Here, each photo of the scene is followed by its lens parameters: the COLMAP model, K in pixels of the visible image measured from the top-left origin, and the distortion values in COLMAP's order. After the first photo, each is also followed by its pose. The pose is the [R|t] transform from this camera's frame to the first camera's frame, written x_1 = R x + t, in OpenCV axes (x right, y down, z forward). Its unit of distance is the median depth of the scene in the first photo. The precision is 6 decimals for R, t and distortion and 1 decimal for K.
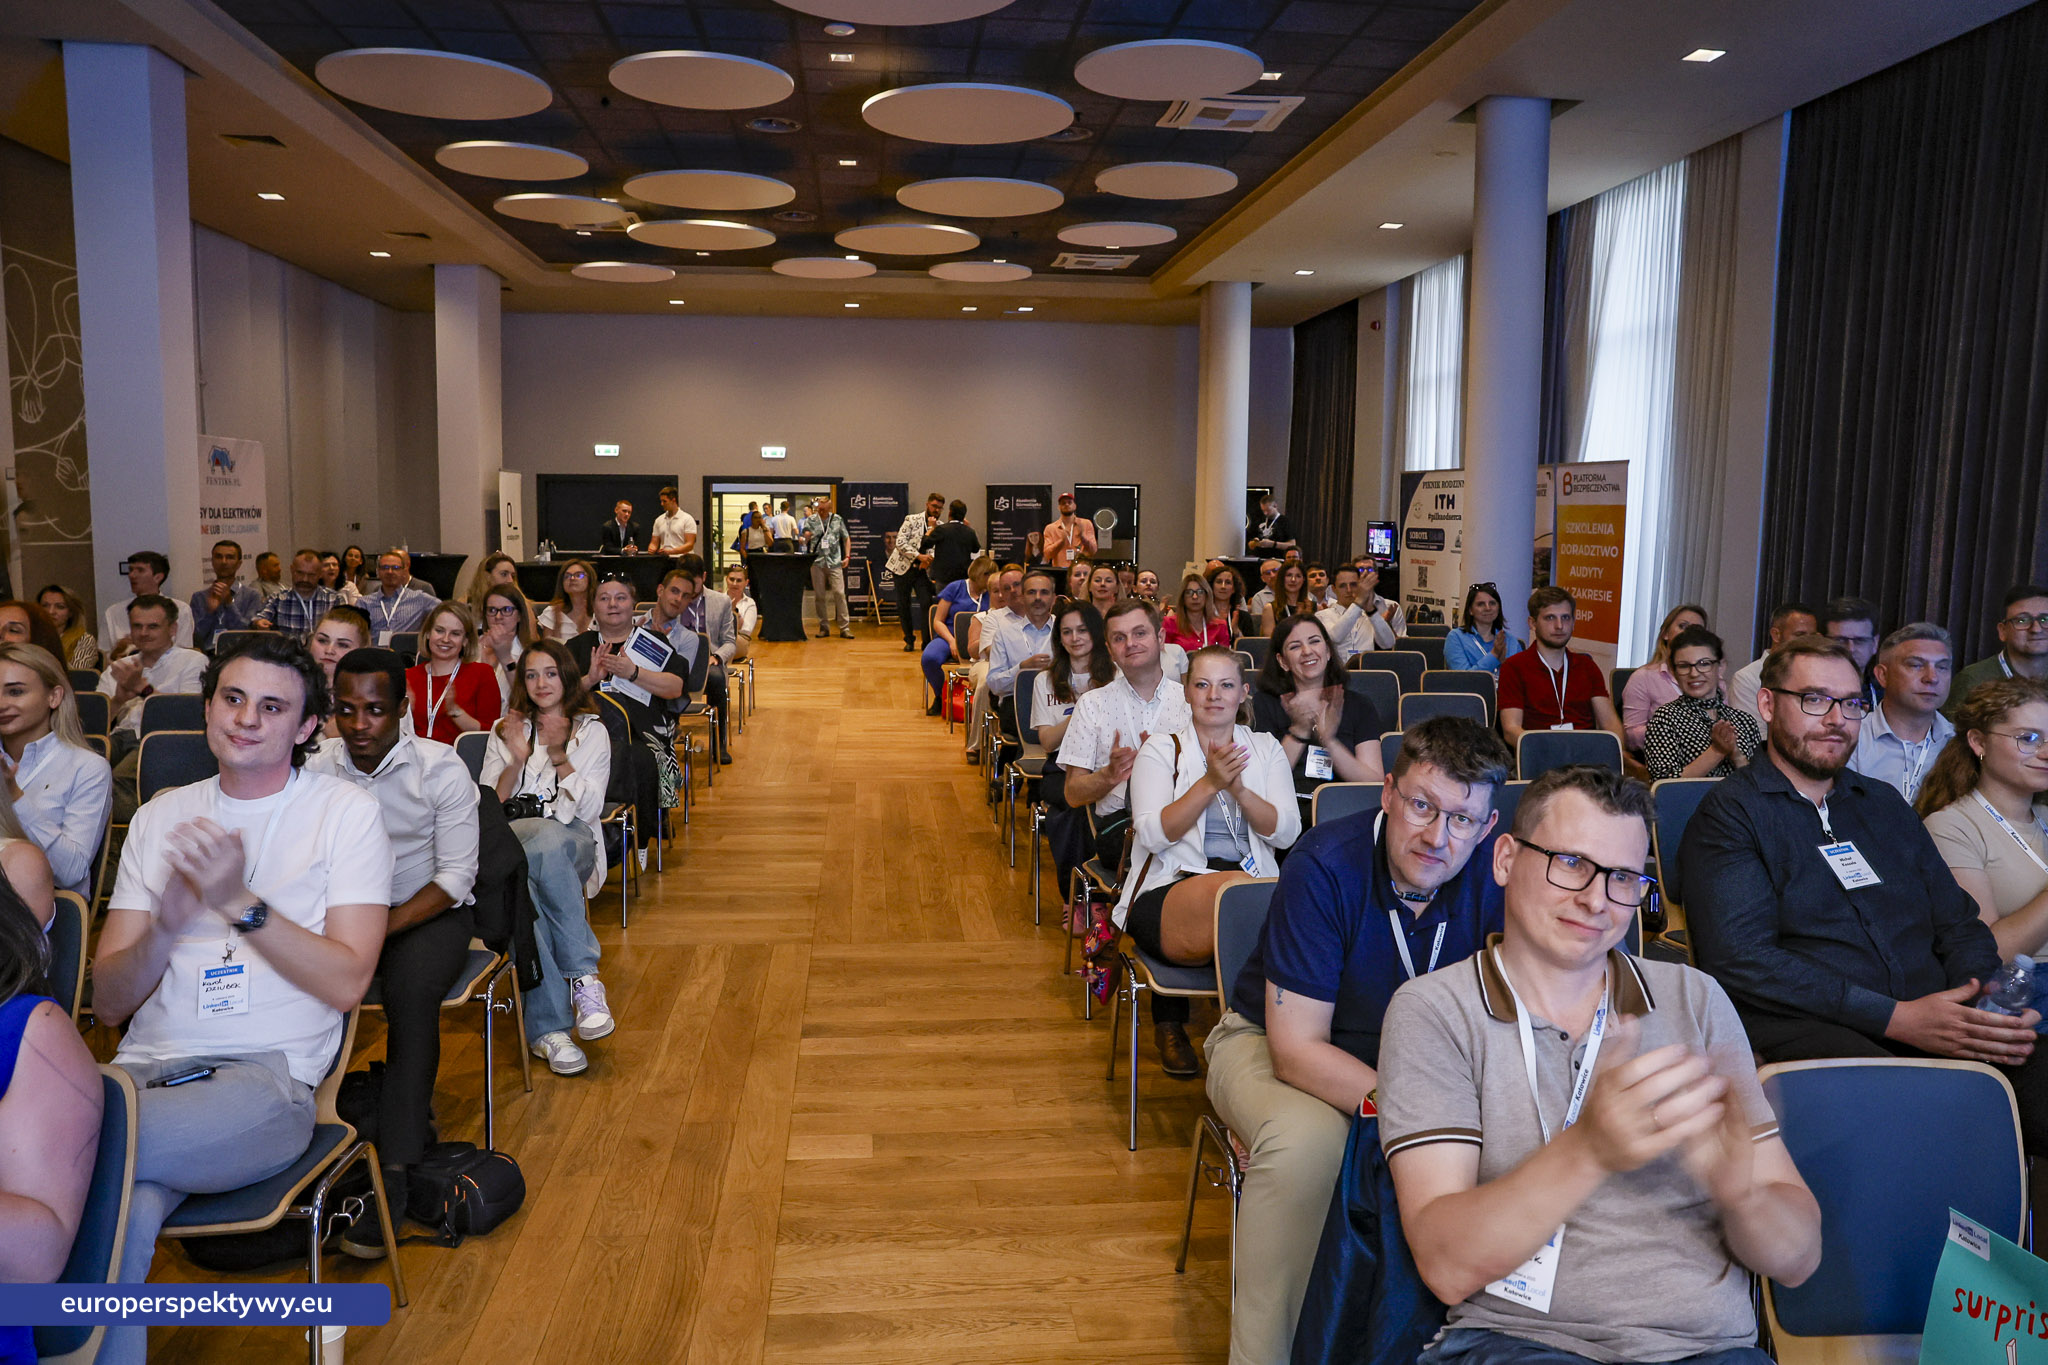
lens RADIAL K [[1469.1, 0, 1018.0], [0, 1469.1, 684.9], [0, 0, 1]] dist [-0.111058, 0.093008]
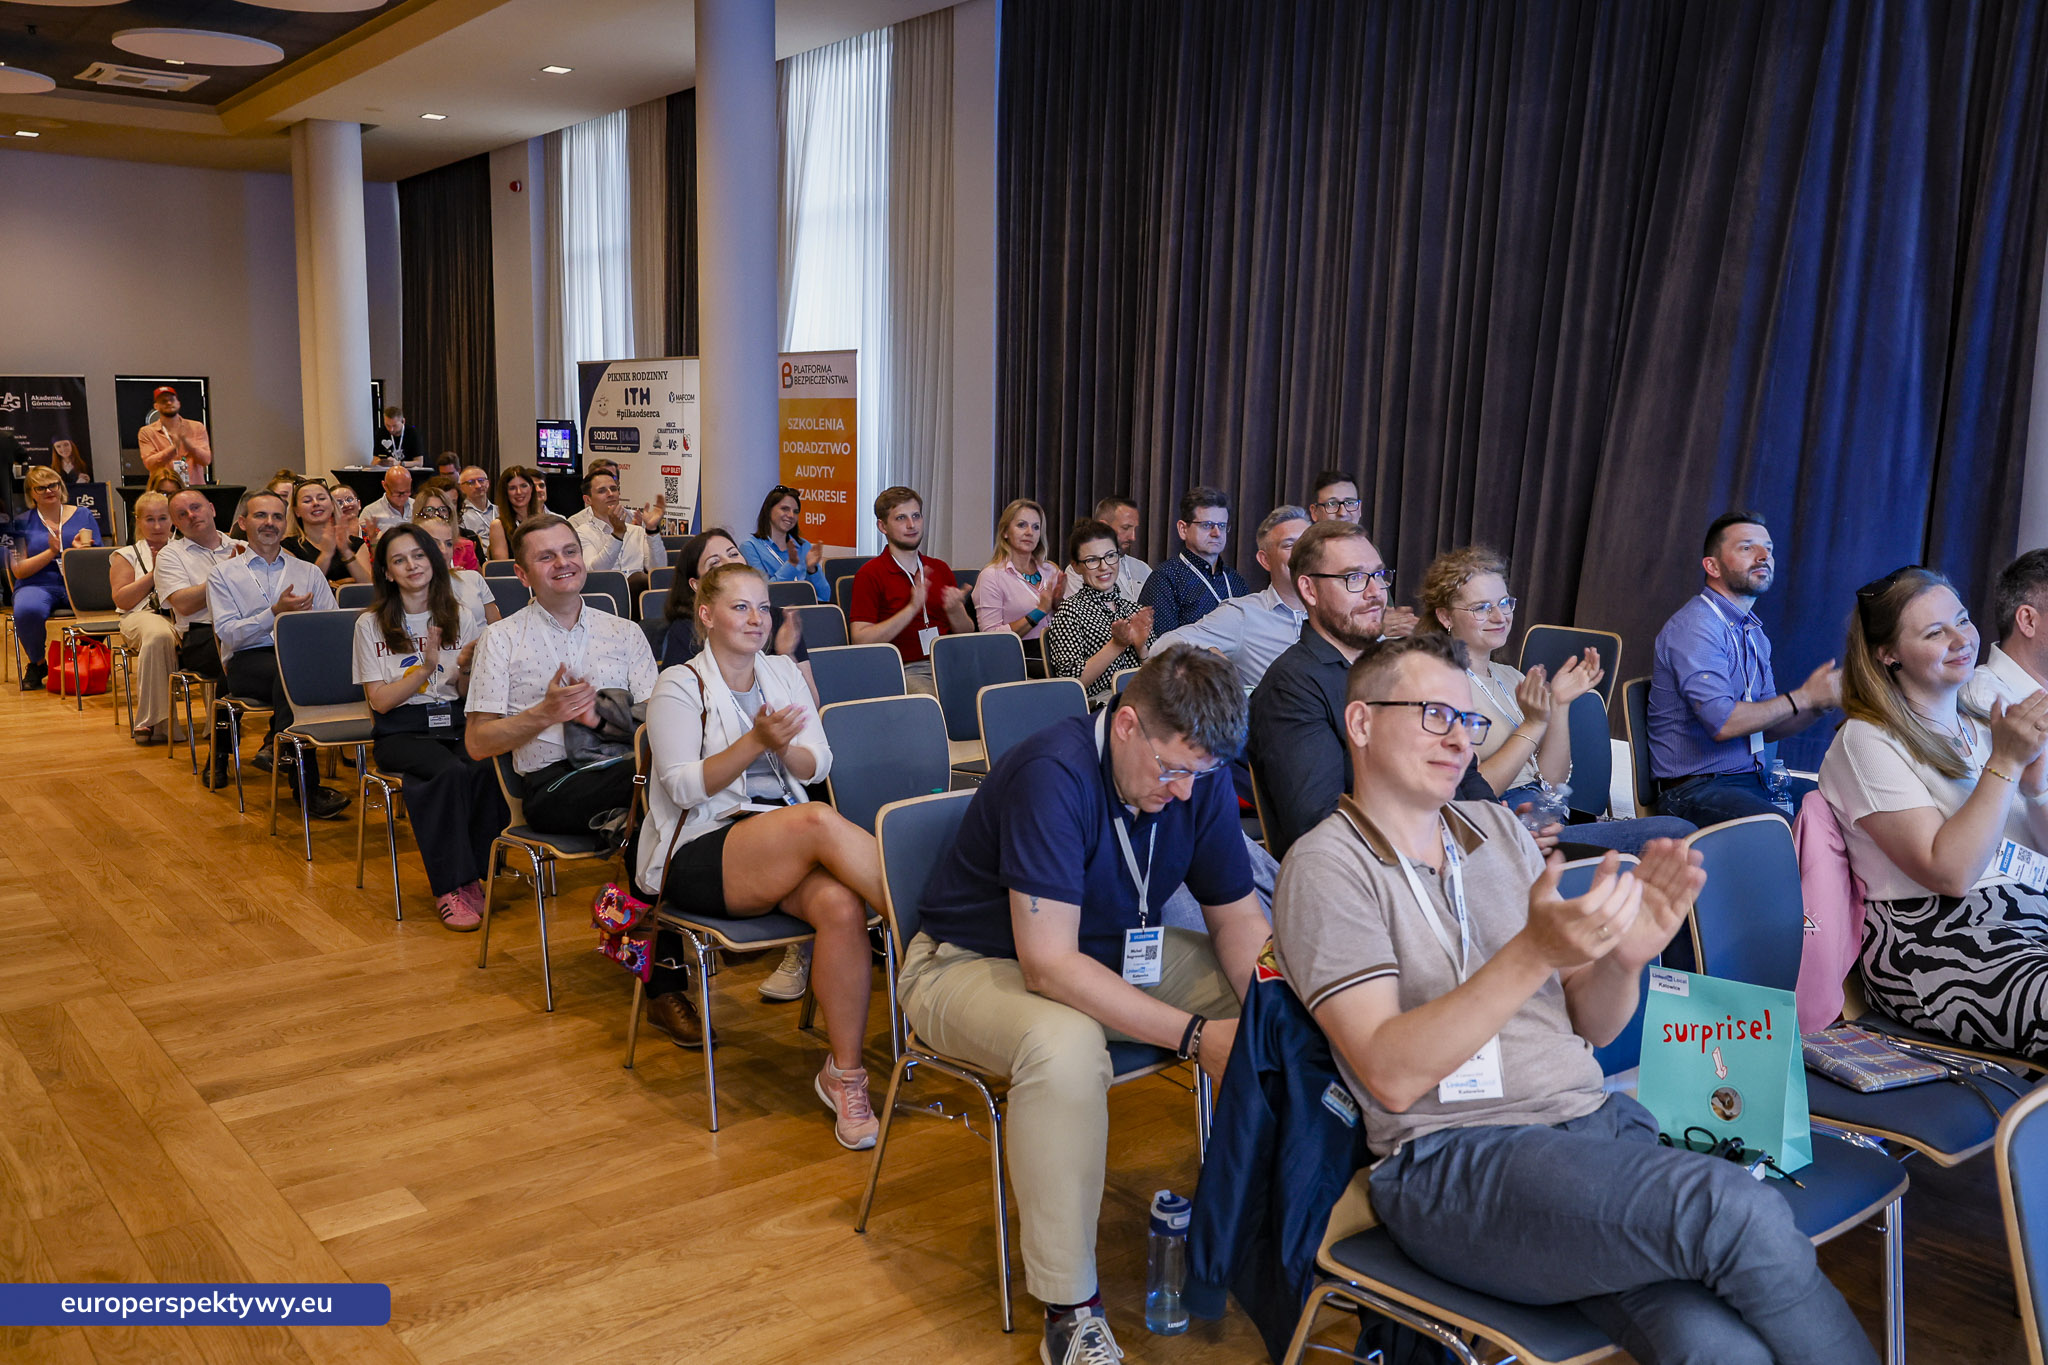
lens RADIAL K [[1707.3, 0, 1057.7], [0, 1707.3, 676.9], [0, 0, 1]] dist [-0.081845, 0.109003]
pose [[0.832085, -0.087971, 0.547627, -0.170618], [0.066685, 0.996047, 0.058682, -0.001860], [-0.550625, -0.012310, 0.834662, 0.014444]]
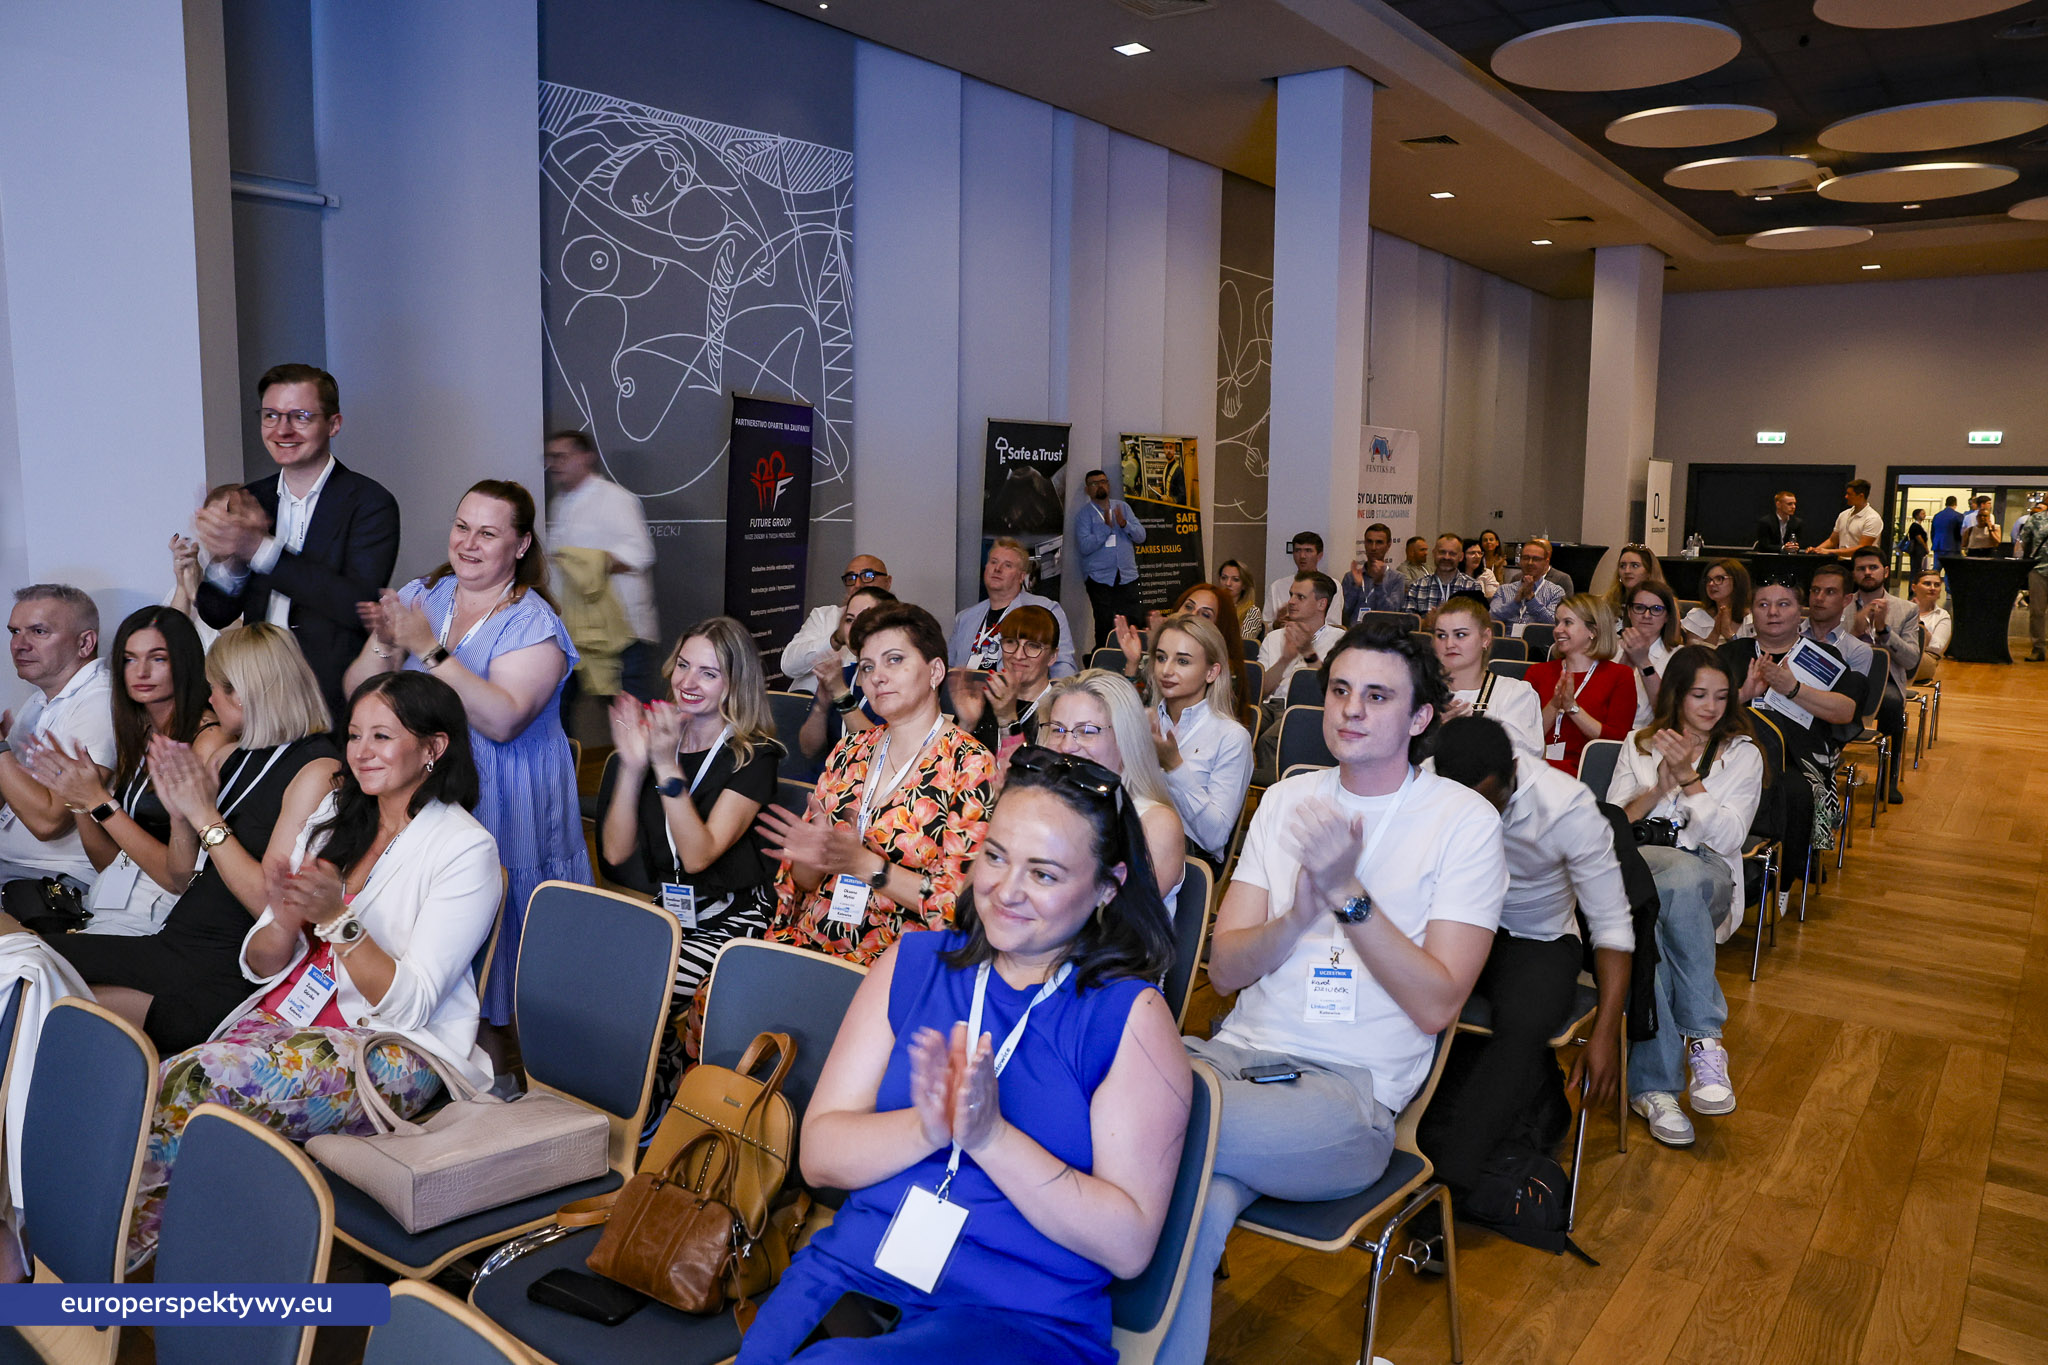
lens RADIAL K [[1454.9, 0, 974.2], [0, 1454.9, 671.2], [0, 0, 1]] dist [-0.099926, 0.069925]
pose [[0.713536, 0.086194, -0.695297, -0.025813], [-0.087042, 0.995621, 0.034099, -0.005495], [0.695191, 0.036189, 0.717914, 0.051602]]
